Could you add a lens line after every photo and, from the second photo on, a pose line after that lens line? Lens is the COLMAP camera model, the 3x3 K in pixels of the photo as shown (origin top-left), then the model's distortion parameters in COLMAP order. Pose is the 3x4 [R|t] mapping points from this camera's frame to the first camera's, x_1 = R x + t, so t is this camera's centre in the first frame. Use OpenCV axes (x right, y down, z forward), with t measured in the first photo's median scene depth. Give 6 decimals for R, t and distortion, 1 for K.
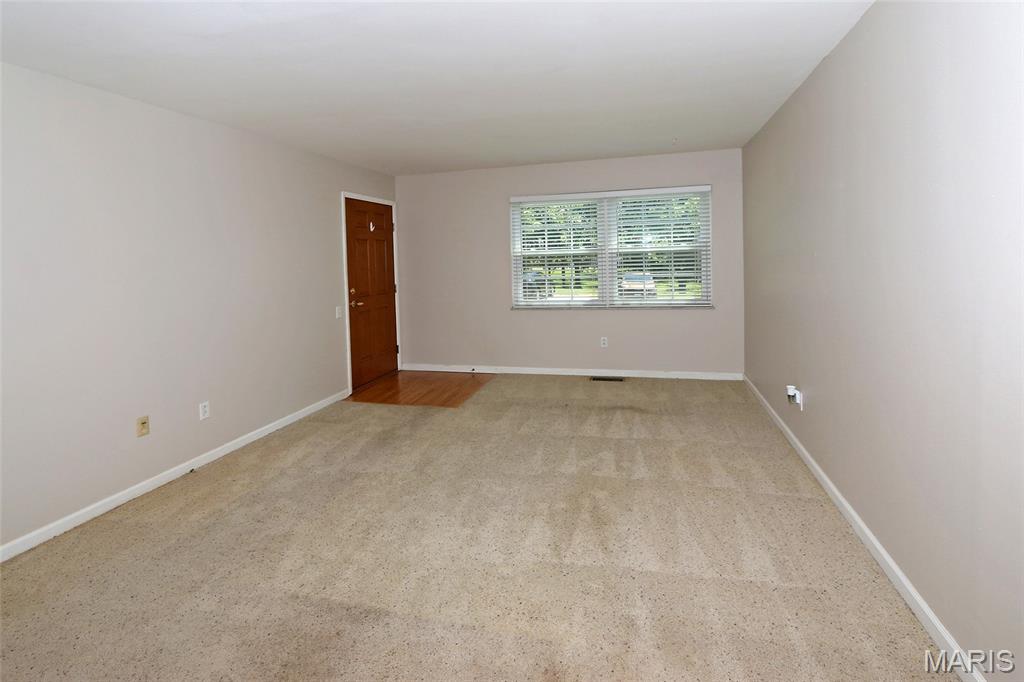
lens RADIAL K [[506.9, 0, 514.5], [0, 506.9, 281.6], [0, 0, 1]] dist [-0.003774, -0.000583]
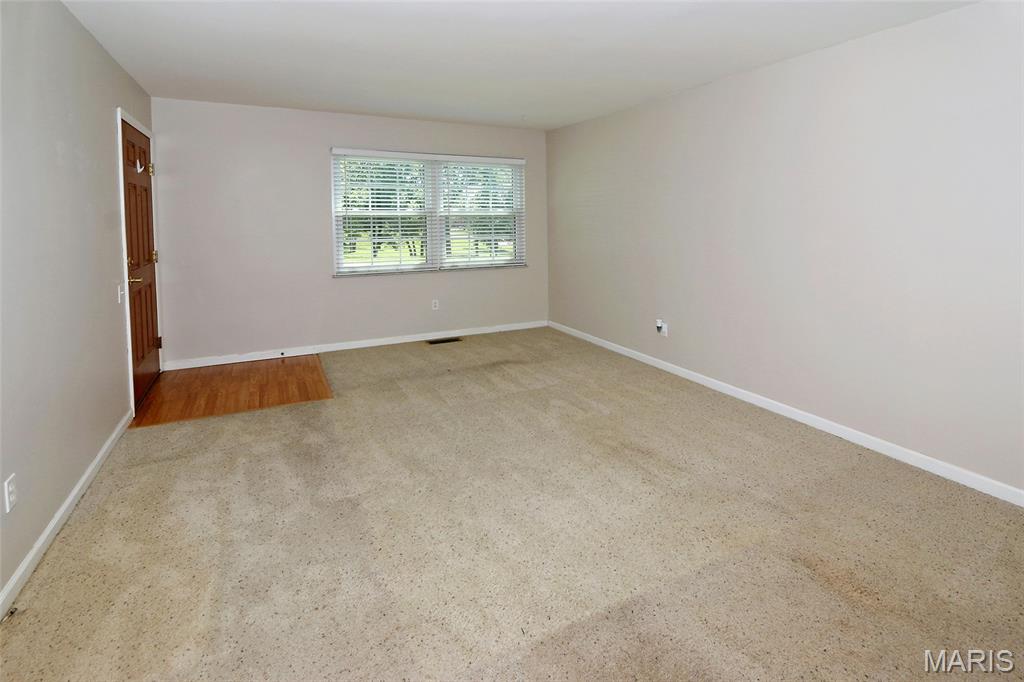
lens RADIAL K [[492.1, 0, 512.3], [0, 492.1, 259.4], [0, 0, 1]] dist [-0.003747, -0.001059]
pose [[0.740446, -0.029578, 0.671465, -0.365878], [0.012263, 0.999459, 0.030504, 0.001760], [-0.672004, -0.014353, 0.740408, 0.181635]]
